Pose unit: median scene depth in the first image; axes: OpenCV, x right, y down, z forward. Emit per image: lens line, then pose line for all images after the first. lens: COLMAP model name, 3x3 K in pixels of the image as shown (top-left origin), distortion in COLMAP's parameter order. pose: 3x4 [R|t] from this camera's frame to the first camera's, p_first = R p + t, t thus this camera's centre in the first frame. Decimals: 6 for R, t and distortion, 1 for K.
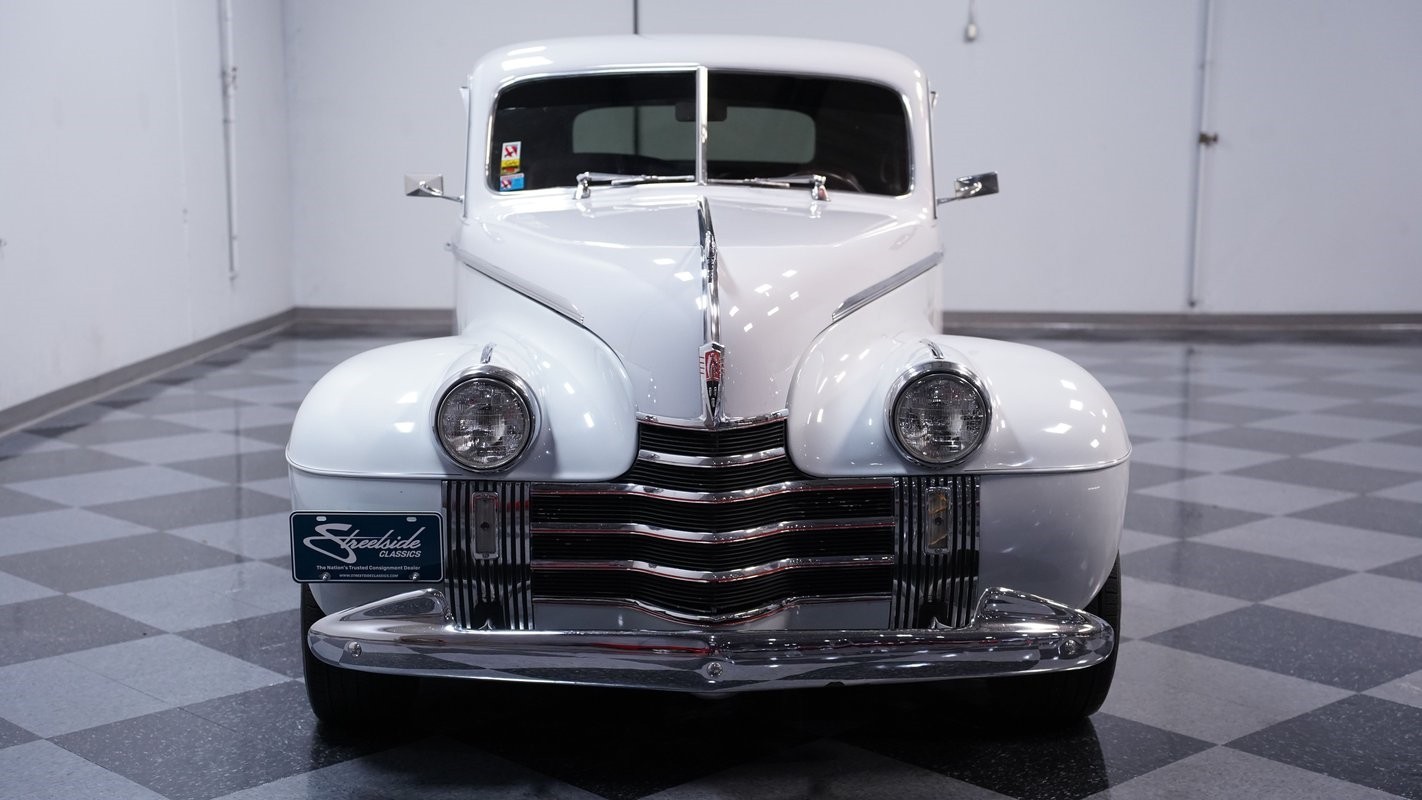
lens RADIAL K [[1773.8, 0, 703.1], [0, 1773.8, 389.0], [0, 0, 1]] dist [0.166436, 0.041041]
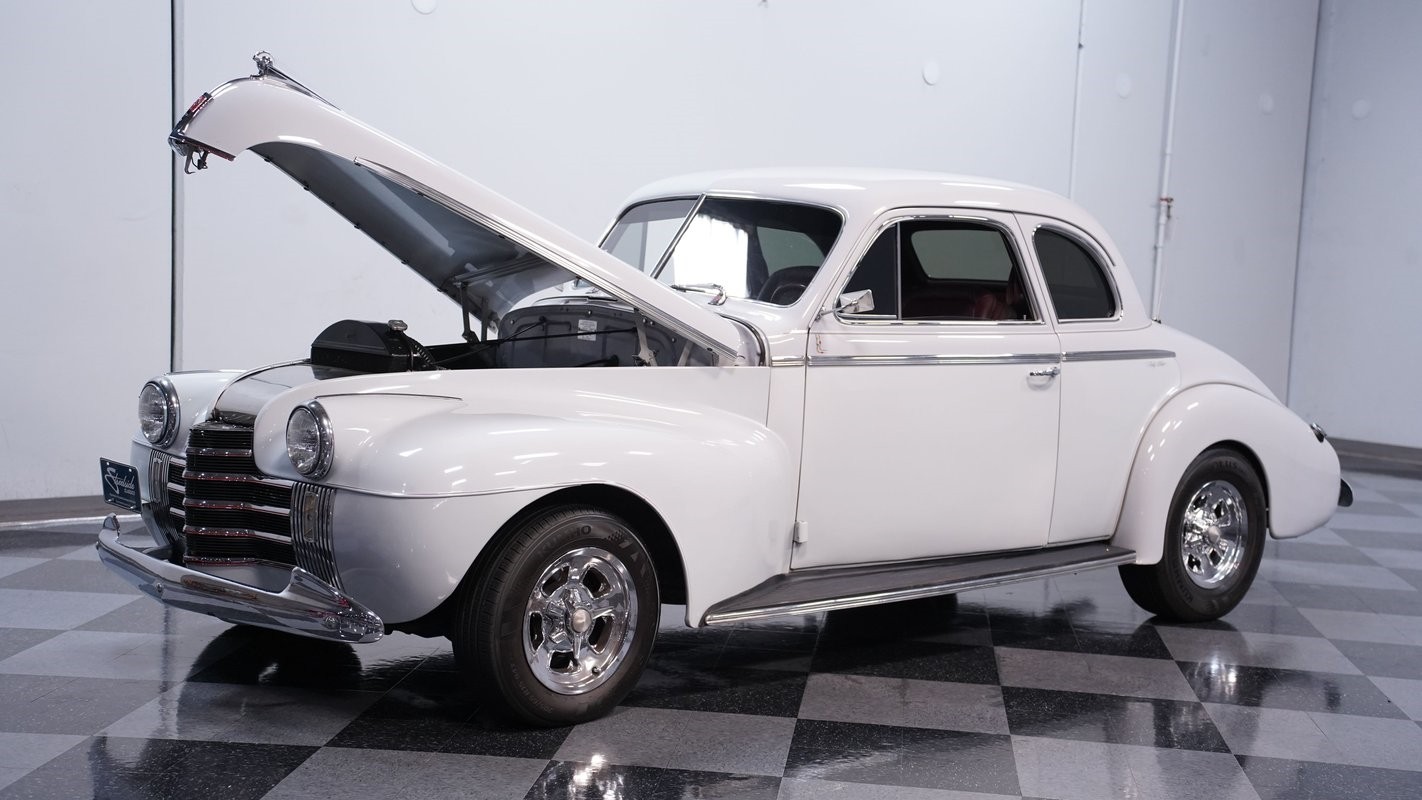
lens RADIAL K [[1863.7, 0, 711.0], [0, 1863.7, 400.0], [0, 0, 1]] dist [0.183567, 0.056135]
pose [[0.645021, 0.086234, -0.759284, 1.438996], [-0.140243, 0.990094, -0.006691, -0.049785], [0.751186, 0.110800, 0.650725, 0.281160]]
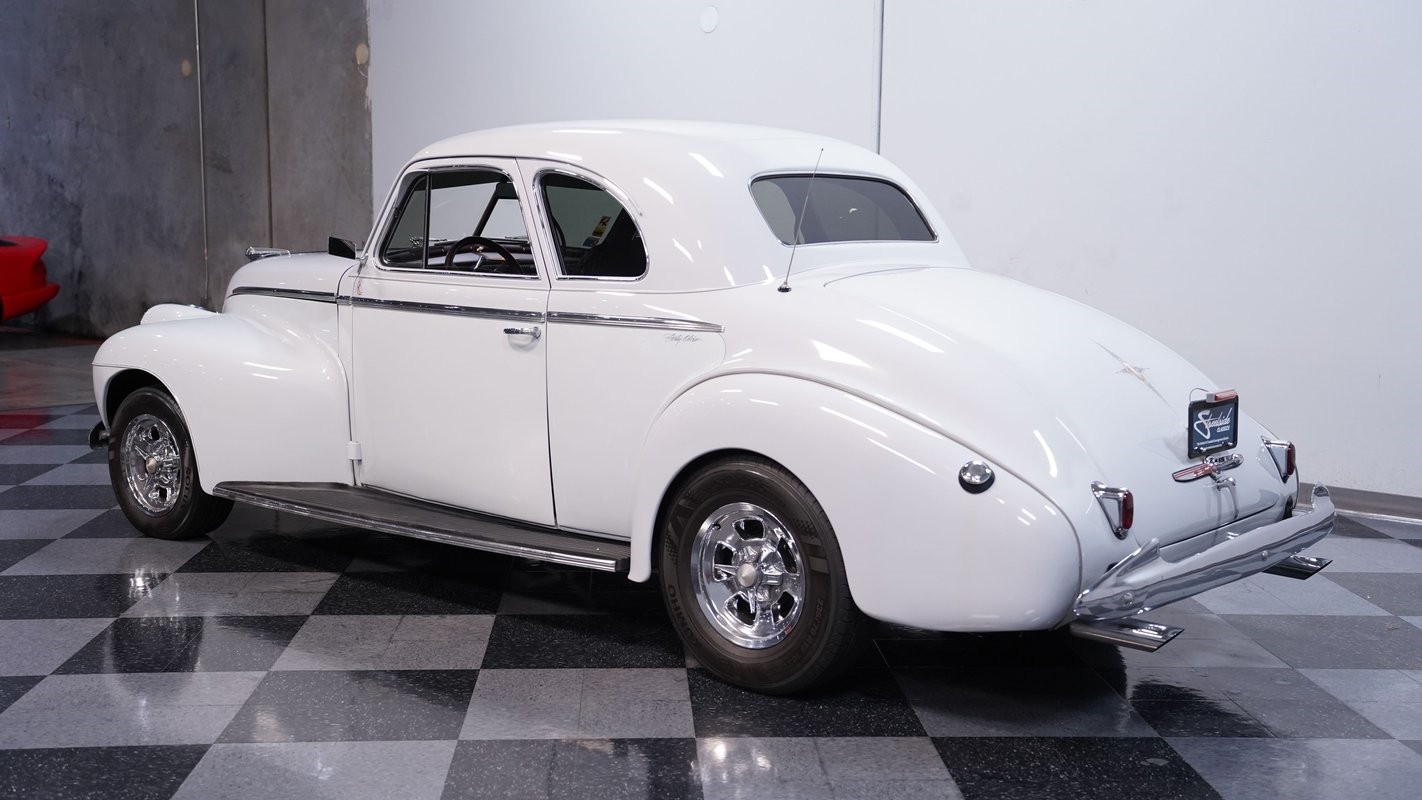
lens RADIAL K [[1643.3, 0, 711.0], [0, 1643.3, 400.0], [0, 0, 1]] dist [0.111992, 0.001081]
pose [[-0.654793, 0.074469, -0.752131, 1.249347], [-0.118968, 0.972574, 0.199867, -0.397102], [0.746387, 0.220351, -0.627975, 2.841532]]
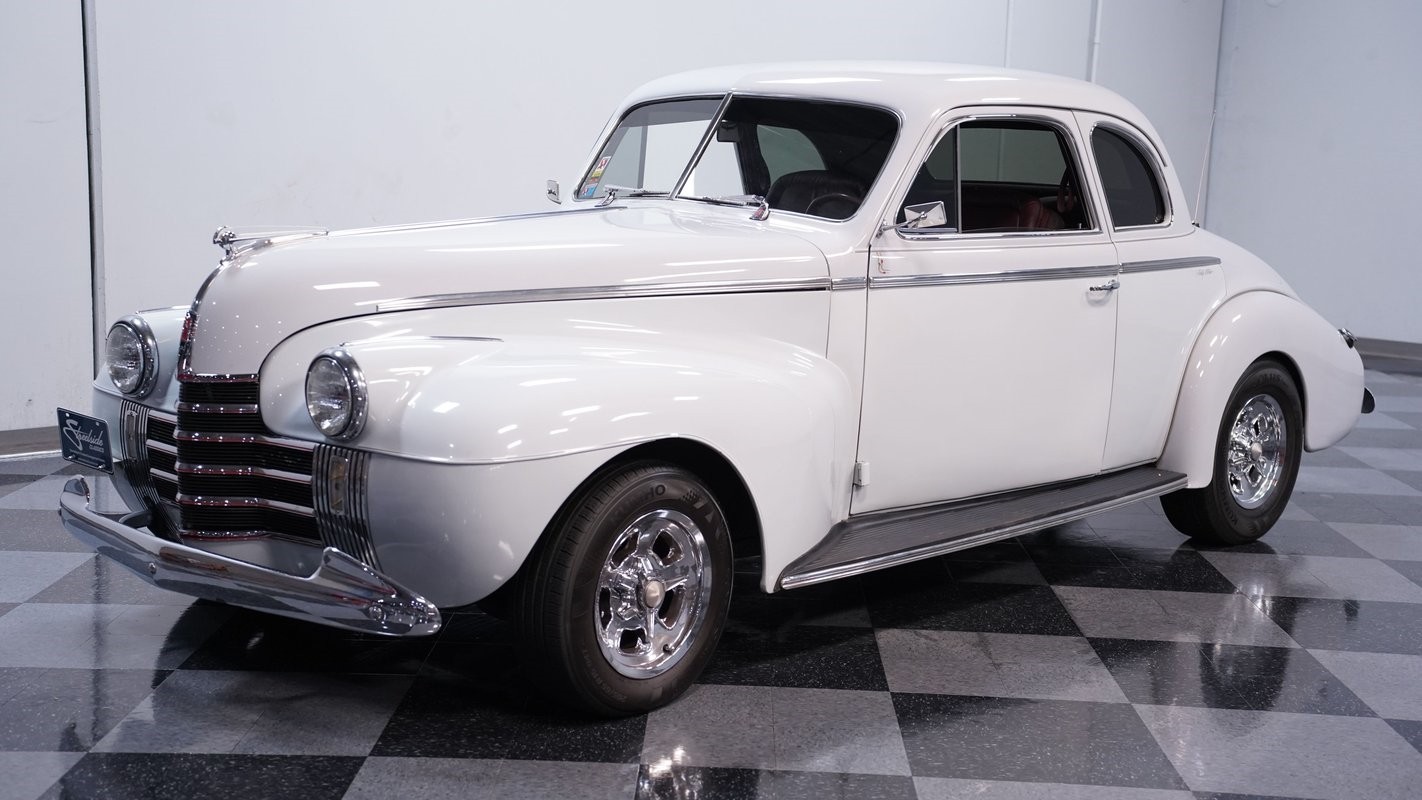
lens RADIAL K [[1773.8, 0, 703.1], [0, 1773.8, 389.0], [0, 0, 1]] dist [0.166436, 0.041041]
pose [[0.708101, 0.116182, -0.696488, 1.117371], [-0.121912, 0.991674, 0.041477, -0.066722], [0.695508, 0.055540, 0.716369, 0.329141]]
